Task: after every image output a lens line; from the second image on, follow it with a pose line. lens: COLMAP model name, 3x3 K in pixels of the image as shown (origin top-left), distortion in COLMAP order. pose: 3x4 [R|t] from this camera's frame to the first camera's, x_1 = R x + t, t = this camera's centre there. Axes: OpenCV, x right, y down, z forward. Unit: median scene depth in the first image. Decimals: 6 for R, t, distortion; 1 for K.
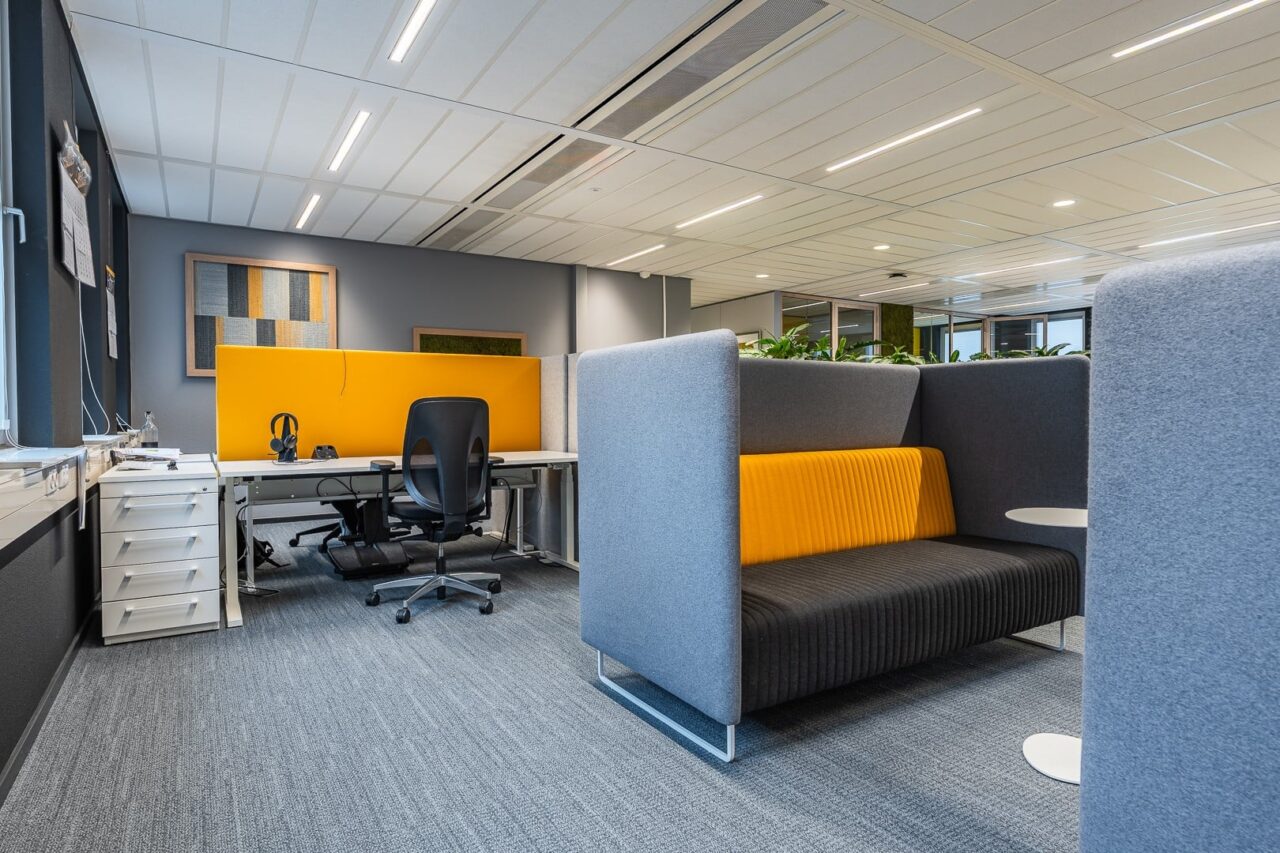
lens RADIAL K [[716.1, 0, 639.8], [0, 716.1, 423.9], [0, 0, 1]] dist [-0.000725, -0.000543]
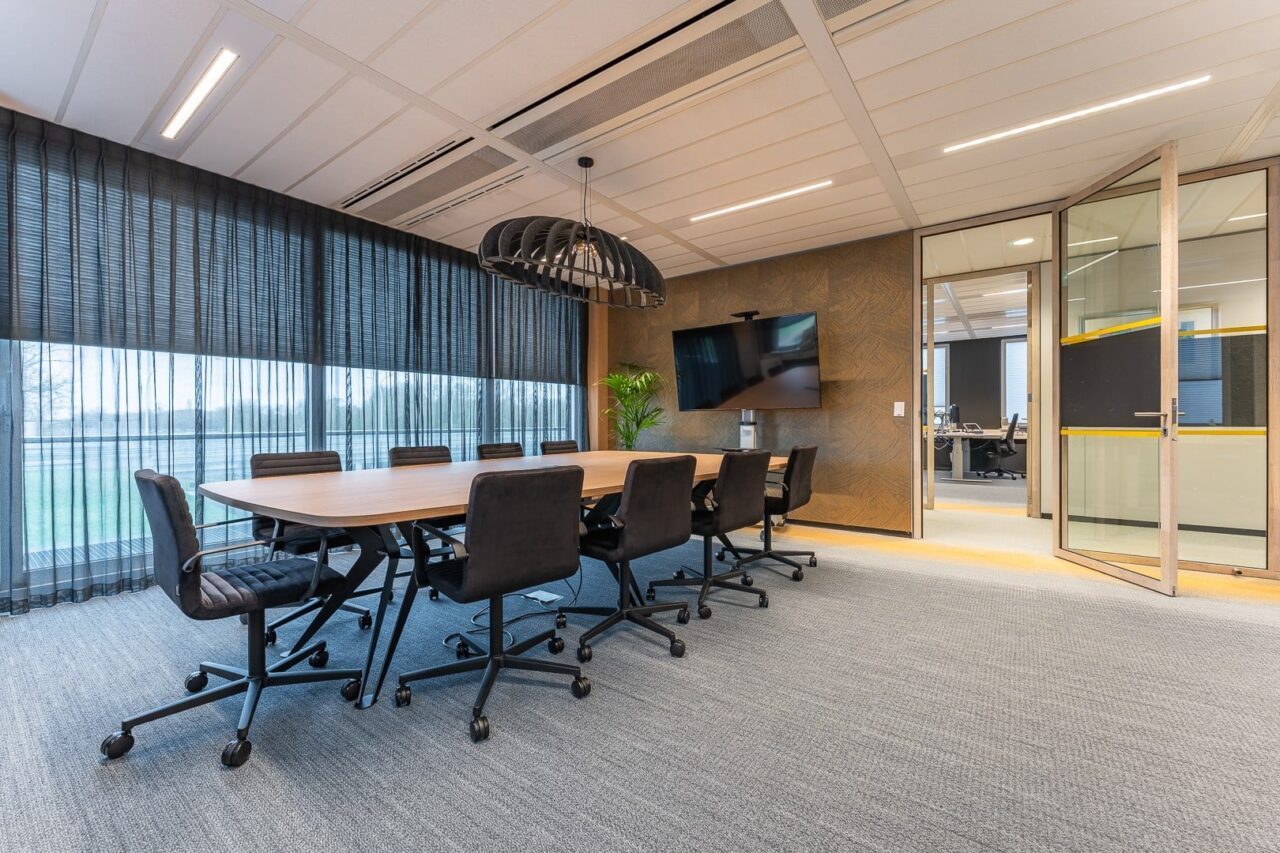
lens RADIAL K [[518.3, 0, 643.0], [0, 518.3, 435.6], [0, 0, 1]] dist [-0.001418, 0.000254]
pose [[0.928177, -0.005595, 0.372096, -0.189650], [0.003097, 0.999968, 0.007313, -0.001626], [-0.372126, -0.005635, 0.928165, 0.303516]]
